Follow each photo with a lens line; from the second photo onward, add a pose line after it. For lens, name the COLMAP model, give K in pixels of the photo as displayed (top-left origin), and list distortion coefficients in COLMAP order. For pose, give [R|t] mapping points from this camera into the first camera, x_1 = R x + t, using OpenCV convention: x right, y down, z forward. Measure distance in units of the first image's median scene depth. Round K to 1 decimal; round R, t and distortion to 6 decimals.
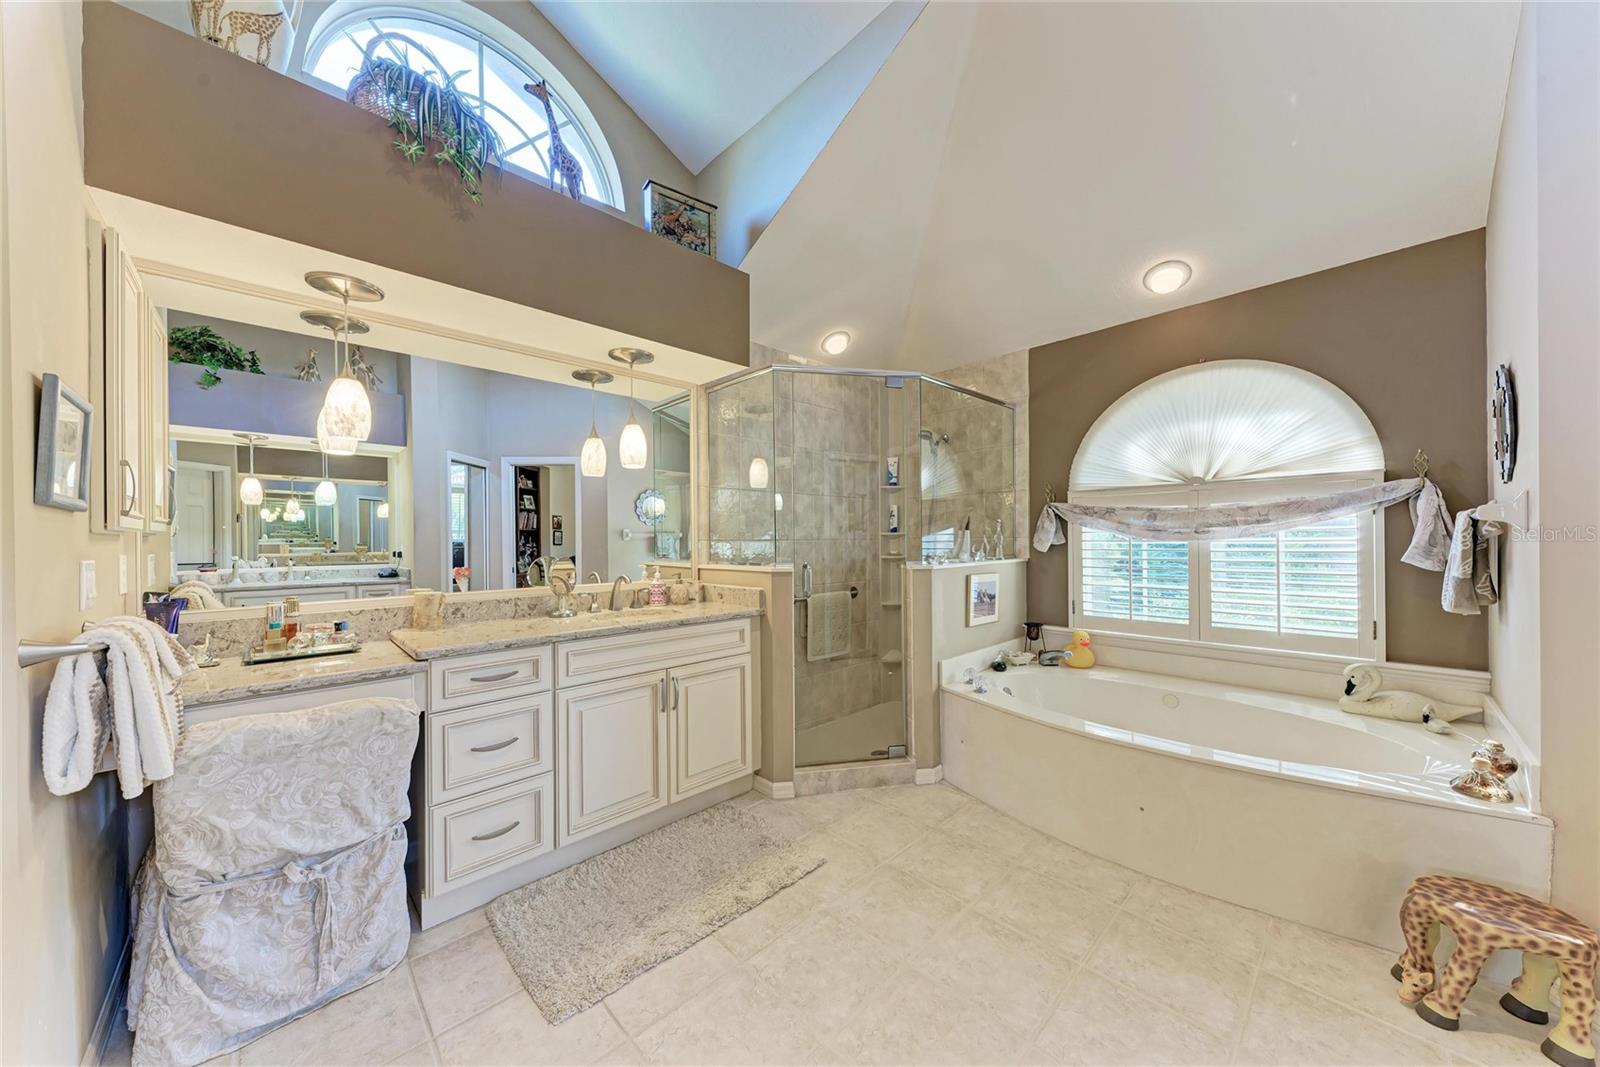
lens RADIAL K [[547.4, 0, 796.6], [0, 547.4, 538.9], [0, 0, 1]] dist [0.015191, -0.001768]
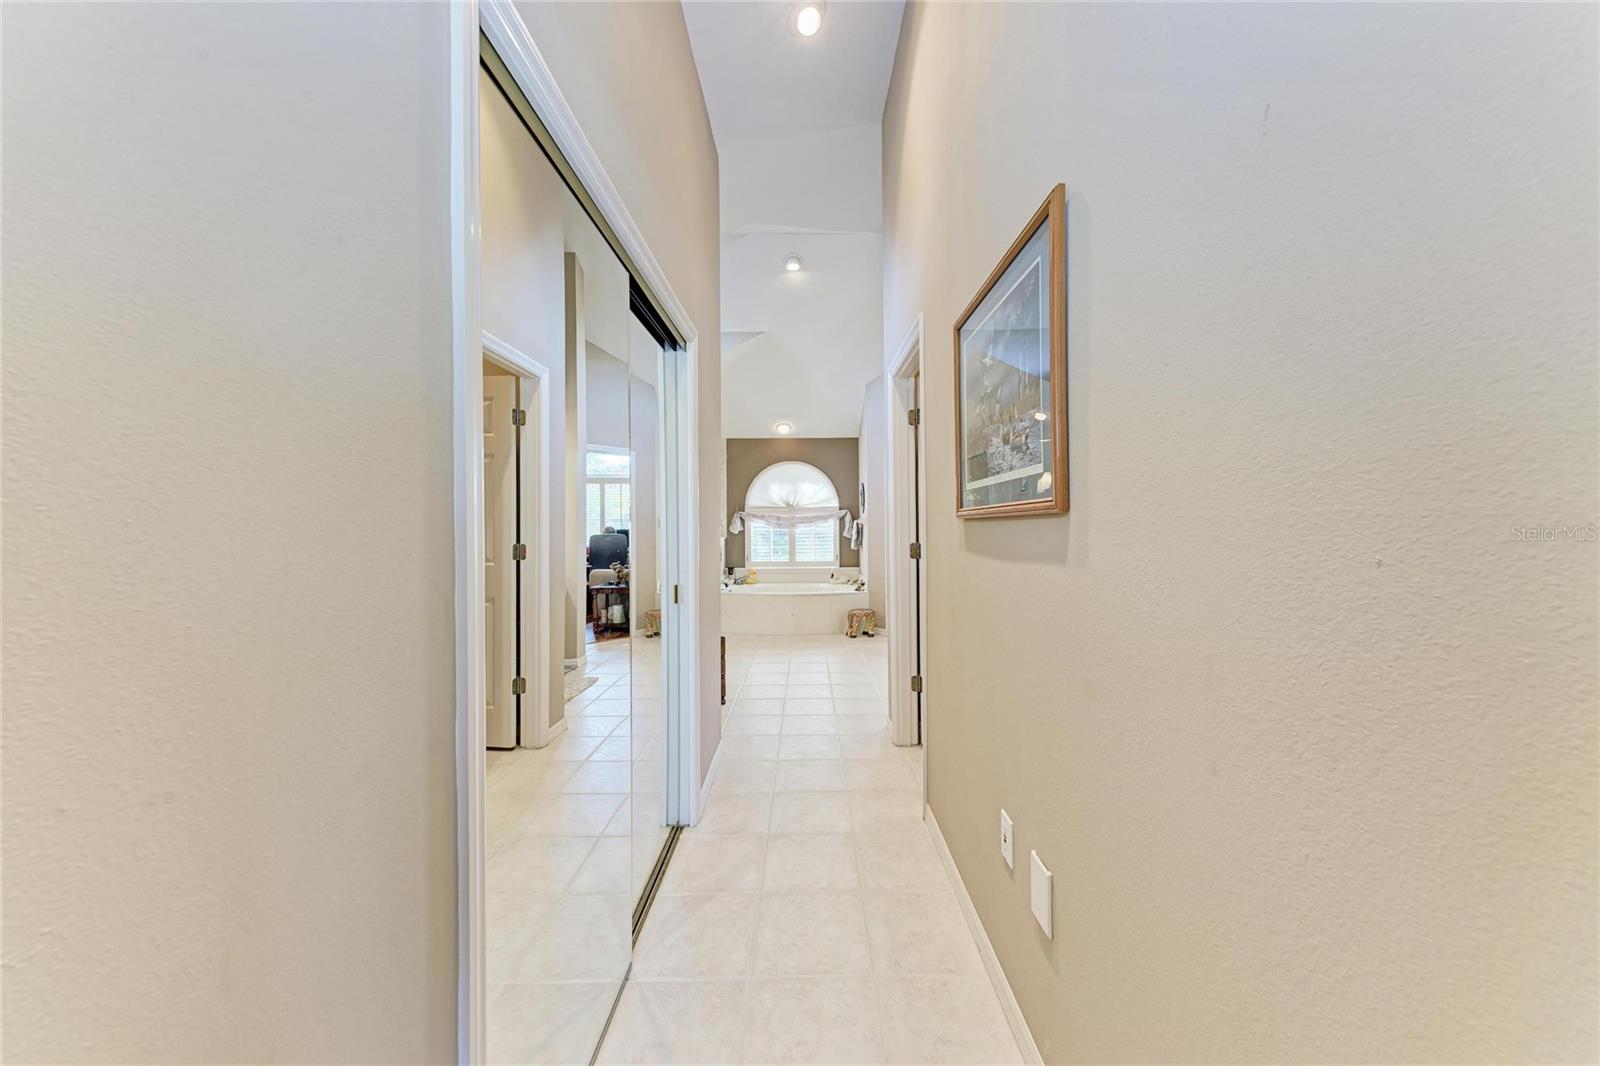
lens RADIAL K [[547.4, 0, 806.2], [0, 547.4, 530.6], [0, 0, 1]] dist [0.015191, -0.001768]
pose [[0.690949, 0.010087, 0.722833, -1.228041], [-0.002759, 0.999932, -0.011316, 0.044780], [-0.722898, 0.005824, 0.690930, -0.943140]]
